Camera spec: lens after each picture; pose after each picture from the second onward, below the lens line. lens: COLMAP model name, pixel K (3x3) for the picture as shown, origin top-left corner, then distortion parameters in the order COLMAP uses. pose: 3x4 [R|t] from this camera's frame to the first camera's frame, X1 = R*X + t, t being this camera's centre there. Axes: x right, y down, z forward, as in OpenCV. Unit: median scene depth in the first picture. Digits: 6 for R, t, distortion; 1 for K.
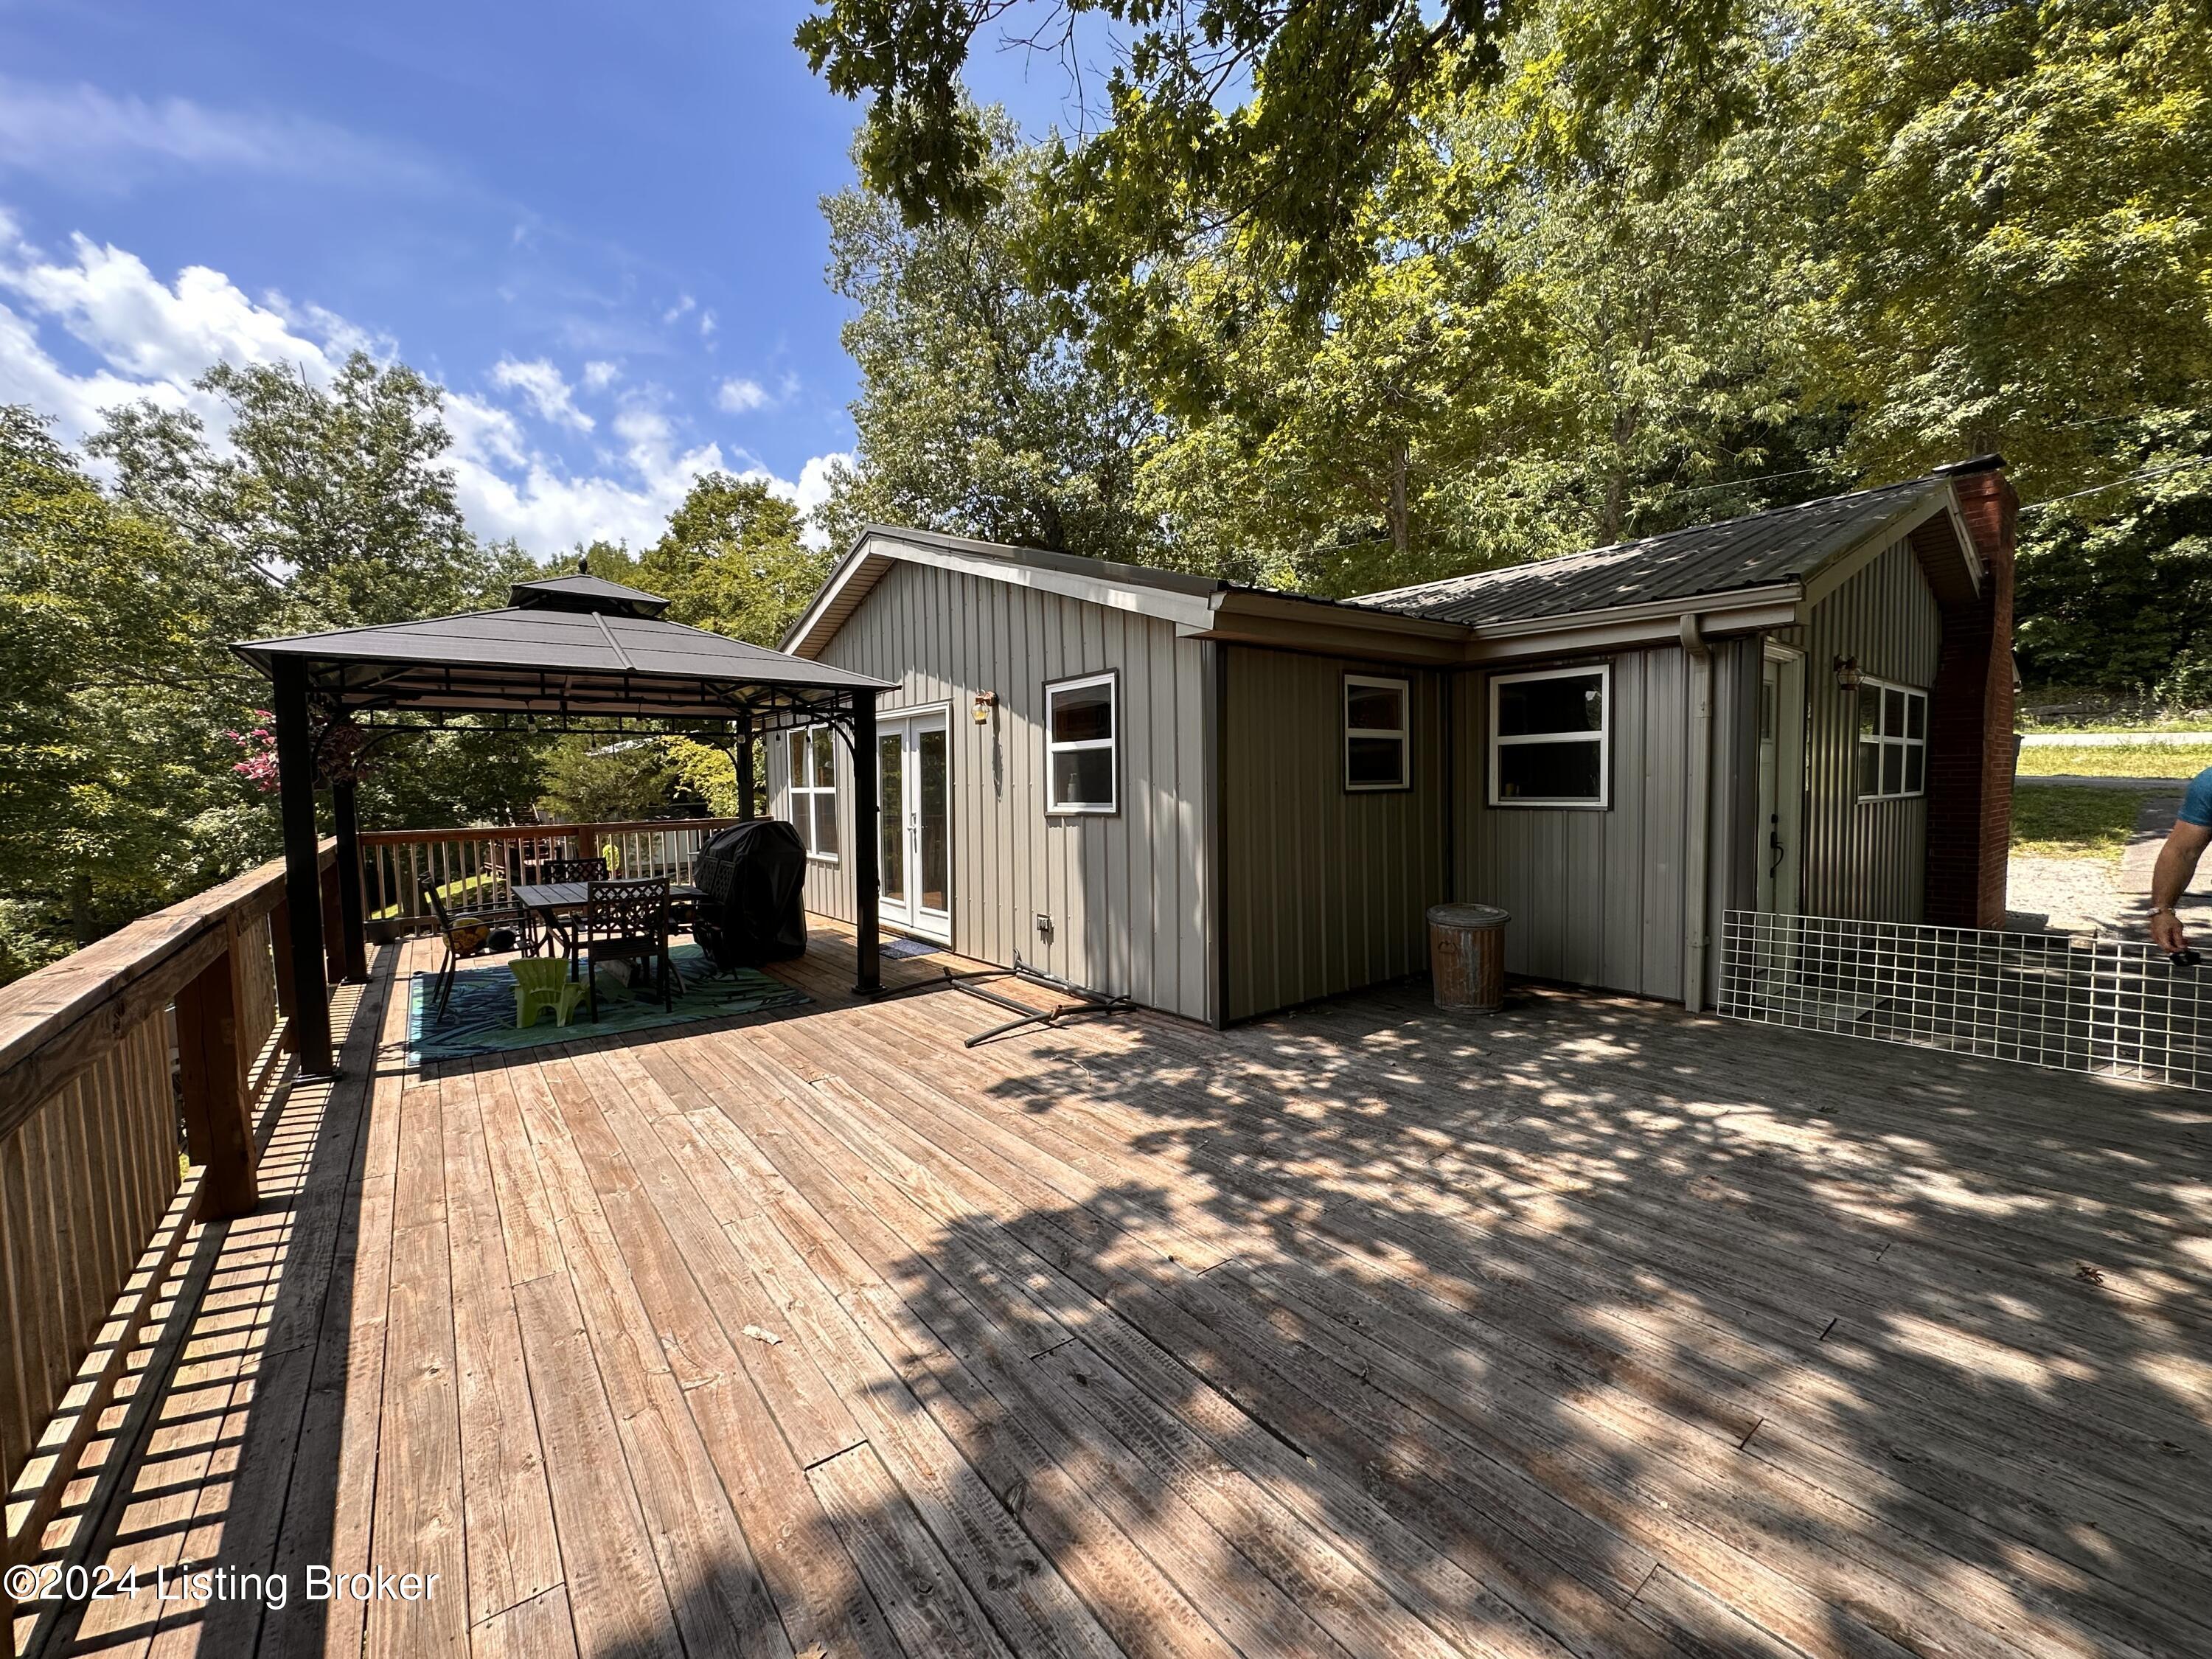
lens RADIAL K [[876.7, 0, 1106.0], [0, 876.7, 829.5], [0, 0, 1]] dist [-0.014316, 0.000178]
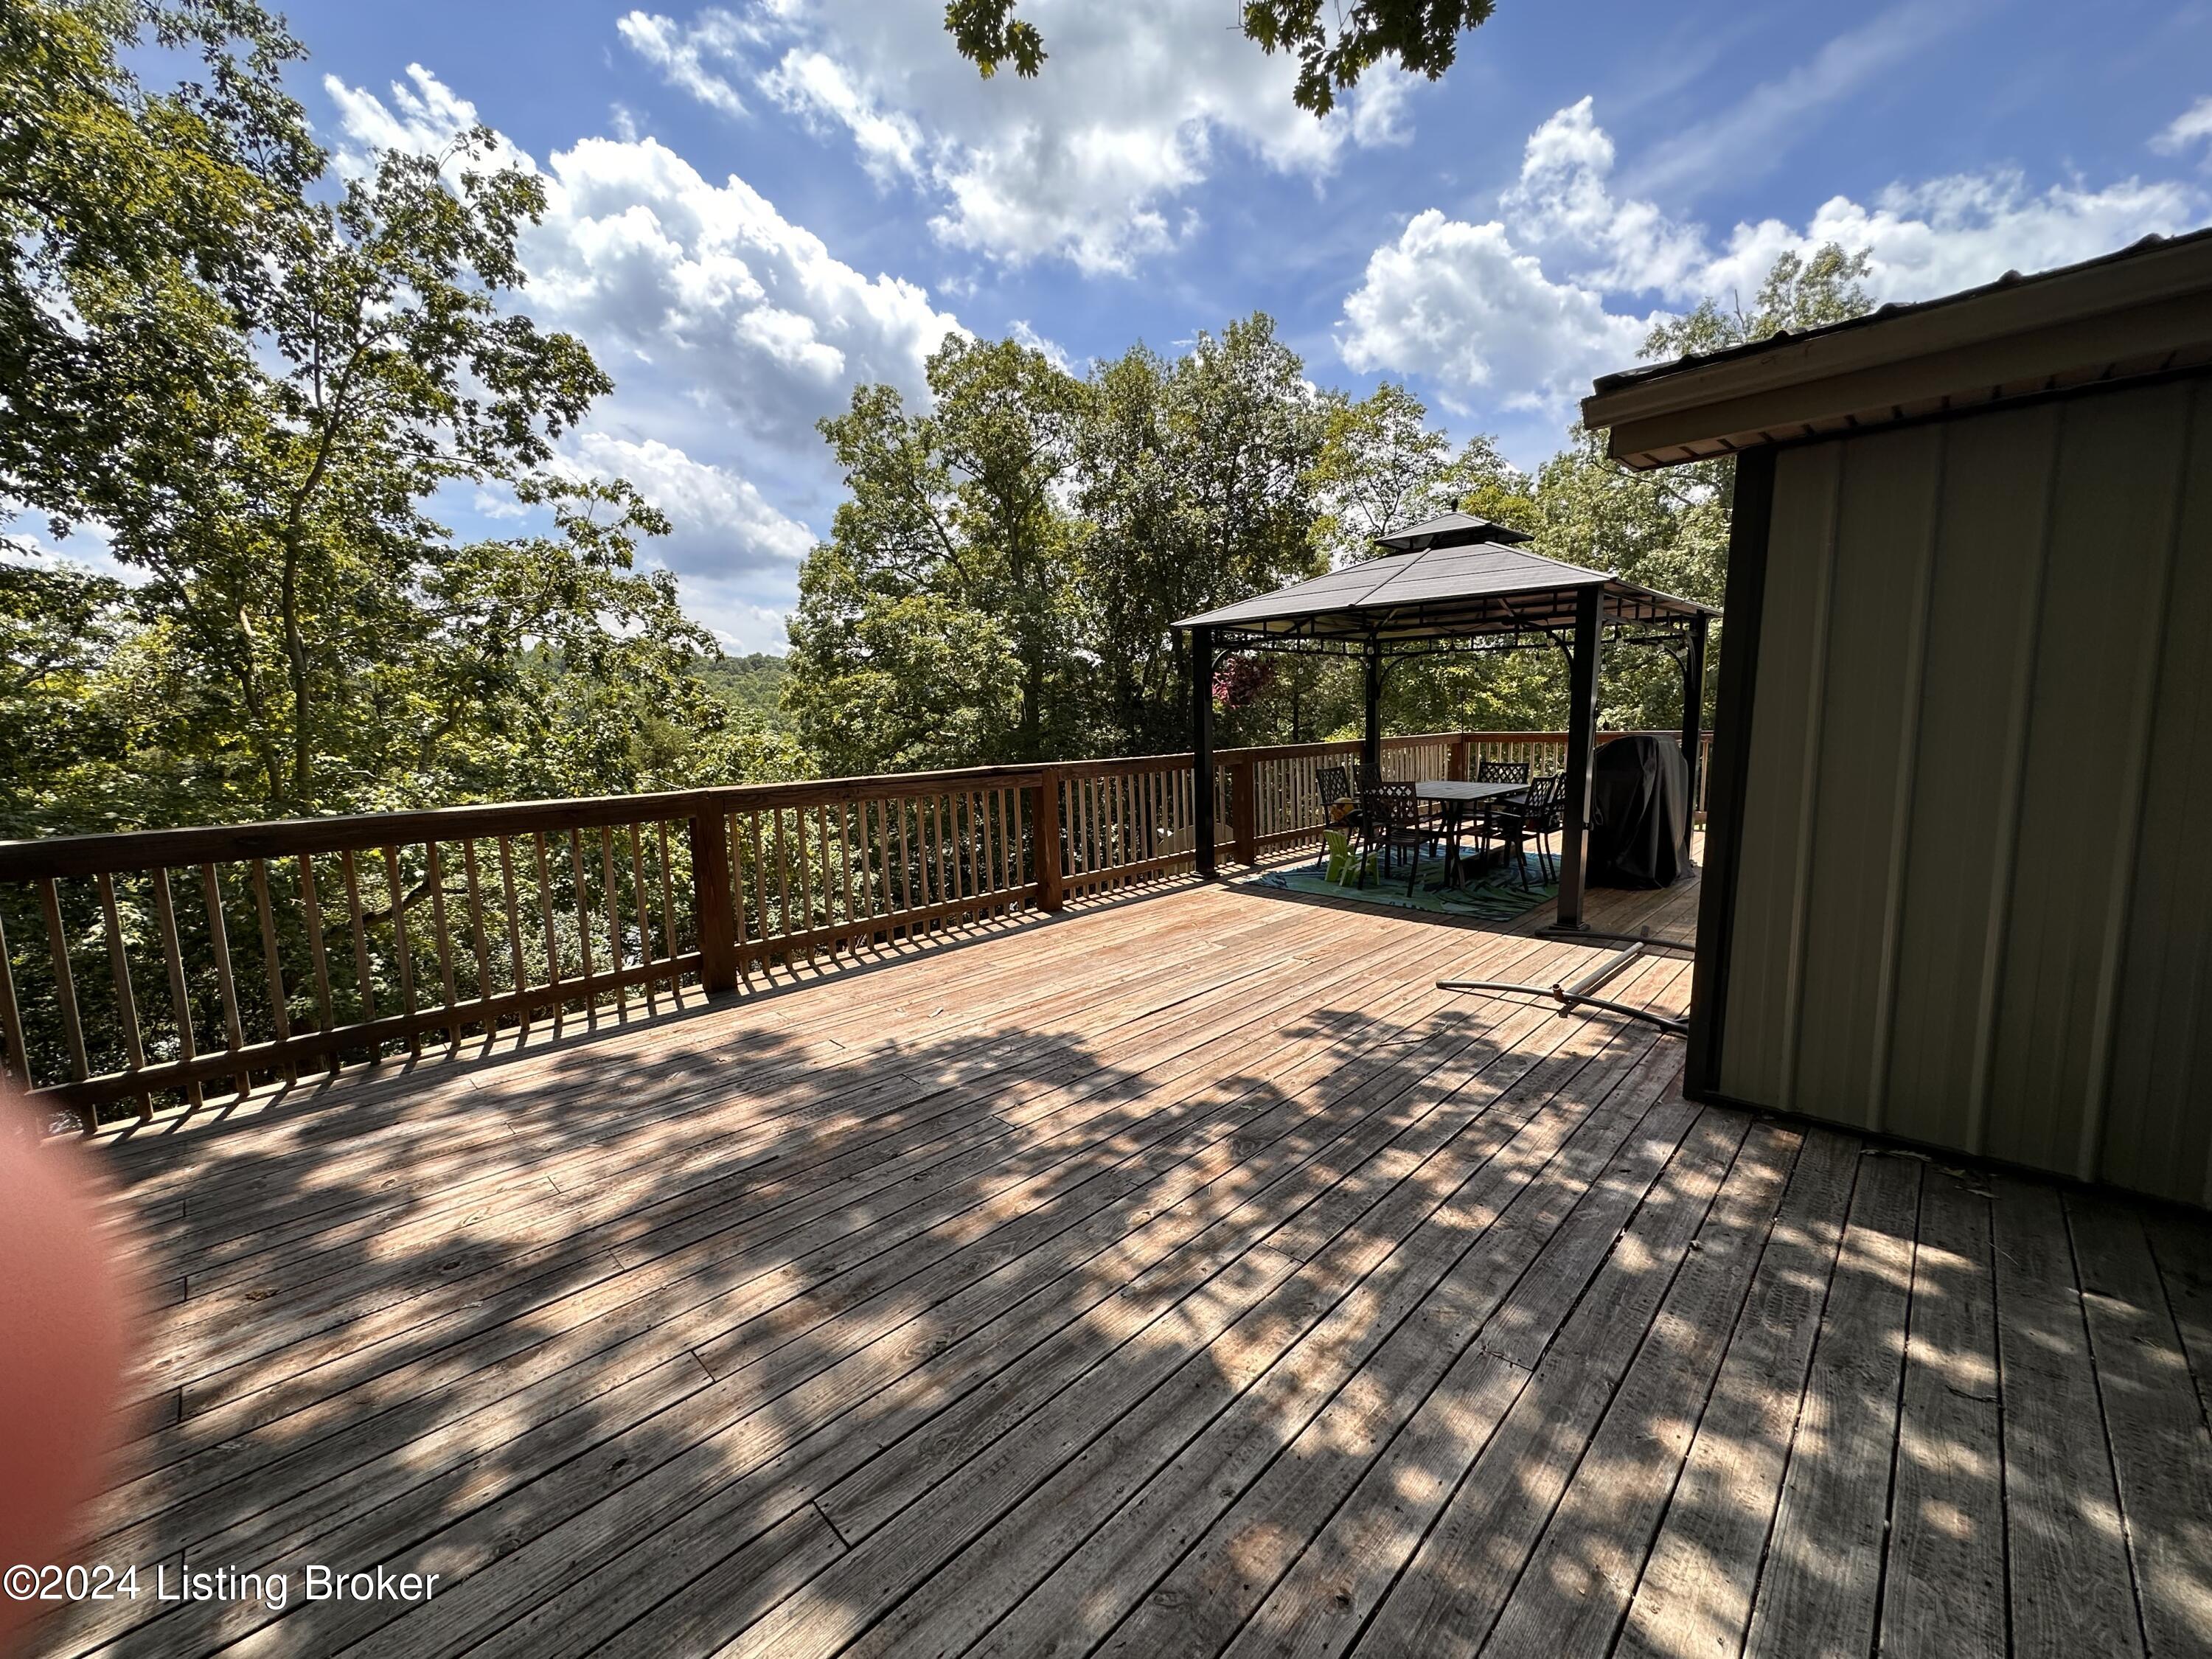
lens RADIAL K [[876.7, 0, 1106.0], [0, 876.7, 829.5], [0, 0, 1]] dist [-0.014316, 0.000178]
pose [[0.143840, 0.145482, -0.978849, 0.916827], [-0.032212, 0.989299, 0.142302, -0.053044], [0.989077, 0.011062, 0.146987, 0.687354]]
